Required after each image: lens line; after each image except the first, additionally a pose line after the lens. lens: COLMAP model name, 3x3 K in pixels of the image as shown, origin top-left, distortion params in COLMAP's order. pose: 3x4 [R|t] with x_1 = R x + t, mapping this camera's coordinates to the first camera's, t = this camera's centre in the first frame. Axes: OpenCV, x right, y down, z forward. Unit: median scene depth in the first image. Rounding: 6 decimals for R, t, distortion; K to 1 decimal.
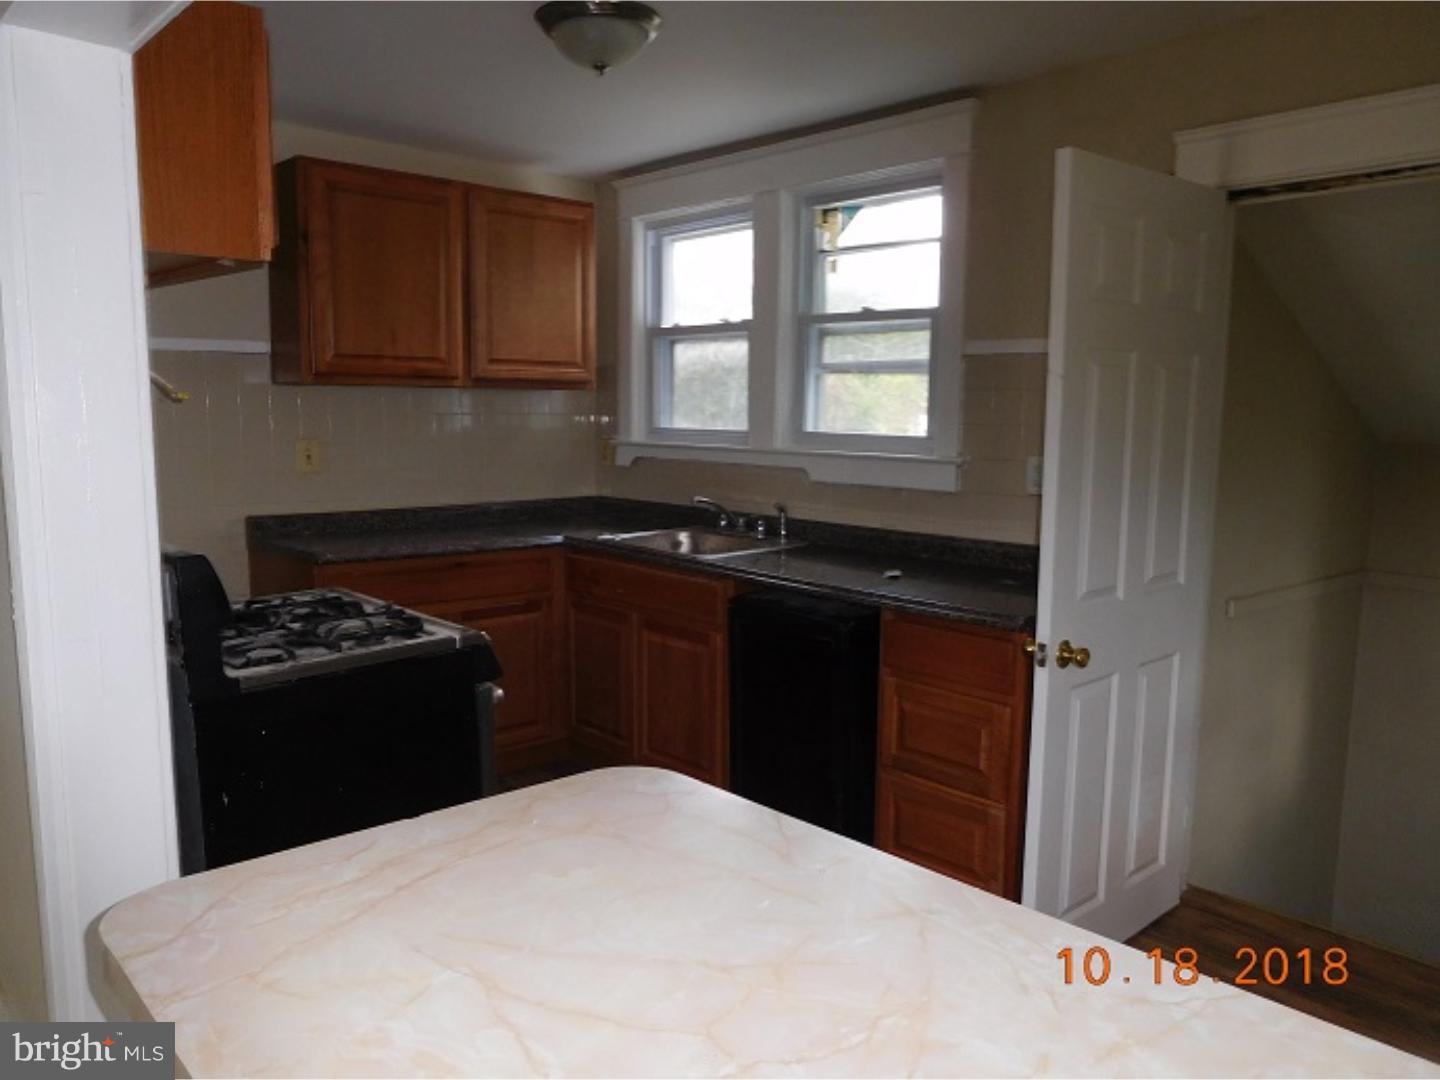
lens RADIAL K [[1053.0, 0, 720.0], [0, 1053.0, 540.0], [0, 0, 1]] dist [-0.030214, -0.003741]
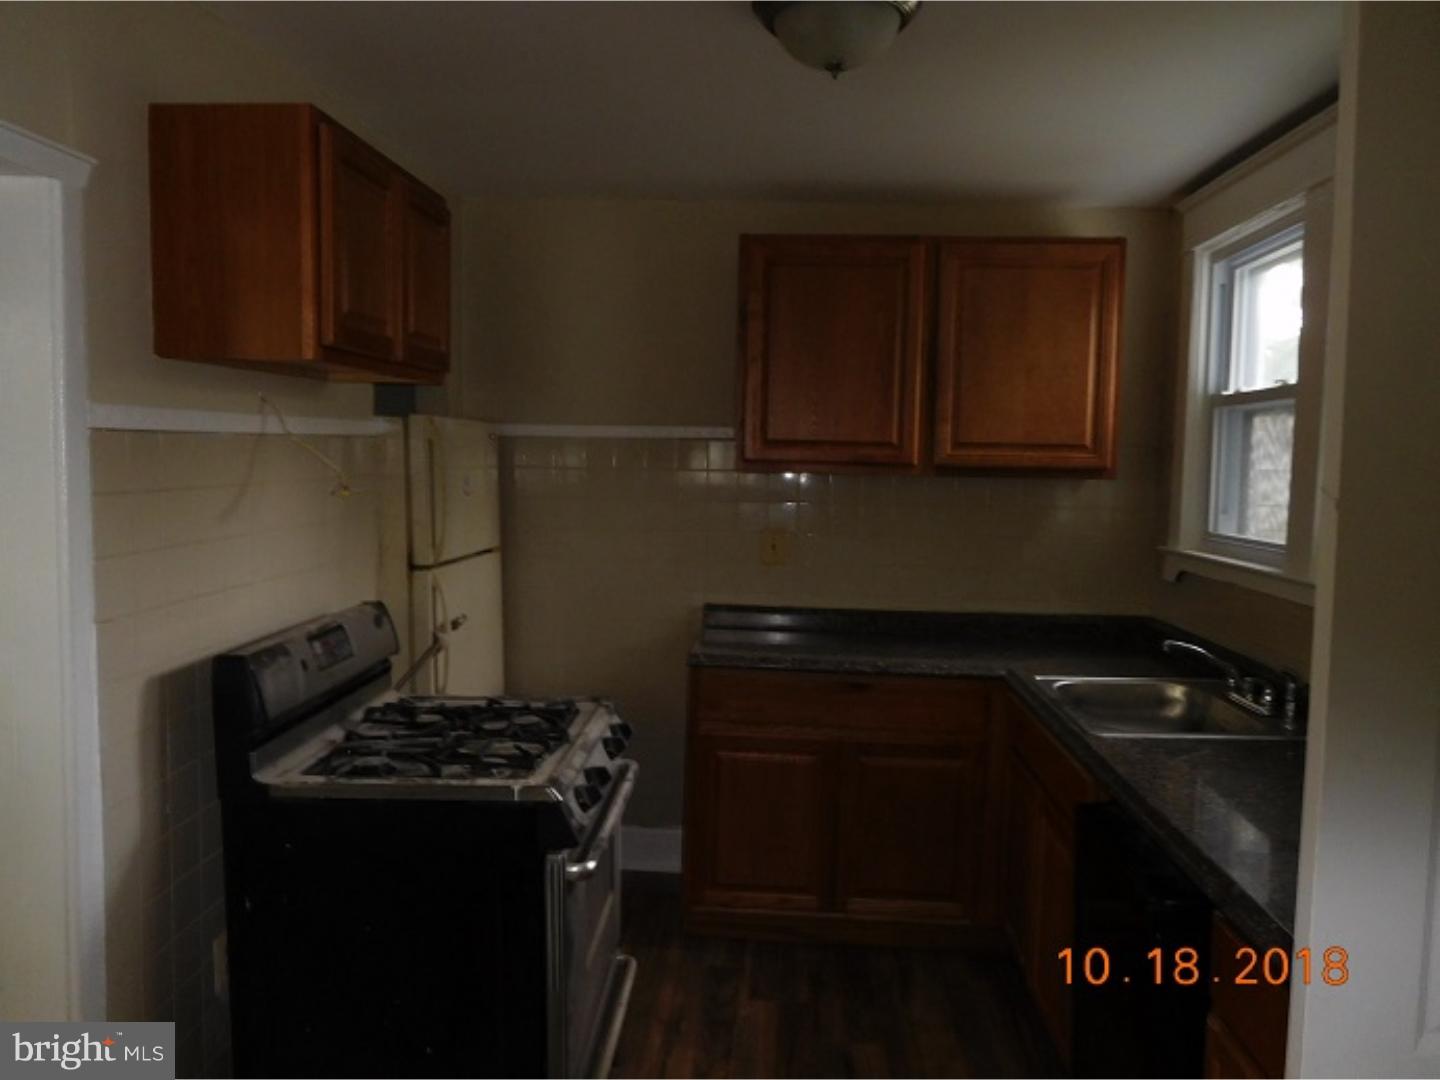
lens RADIAL K [[1068.7, 0, 720.5], [0, 1068.7, 566.3], [0, 0, 1]] dist [-0.005985, -0.005003]
pose [[0.697308, 0.075210, -0.712815, 0.258439], [-0.104203, 0.994551, 0.003000, -0.057986], [0.709157, 0.072186, 0.701346, 0.280712]]
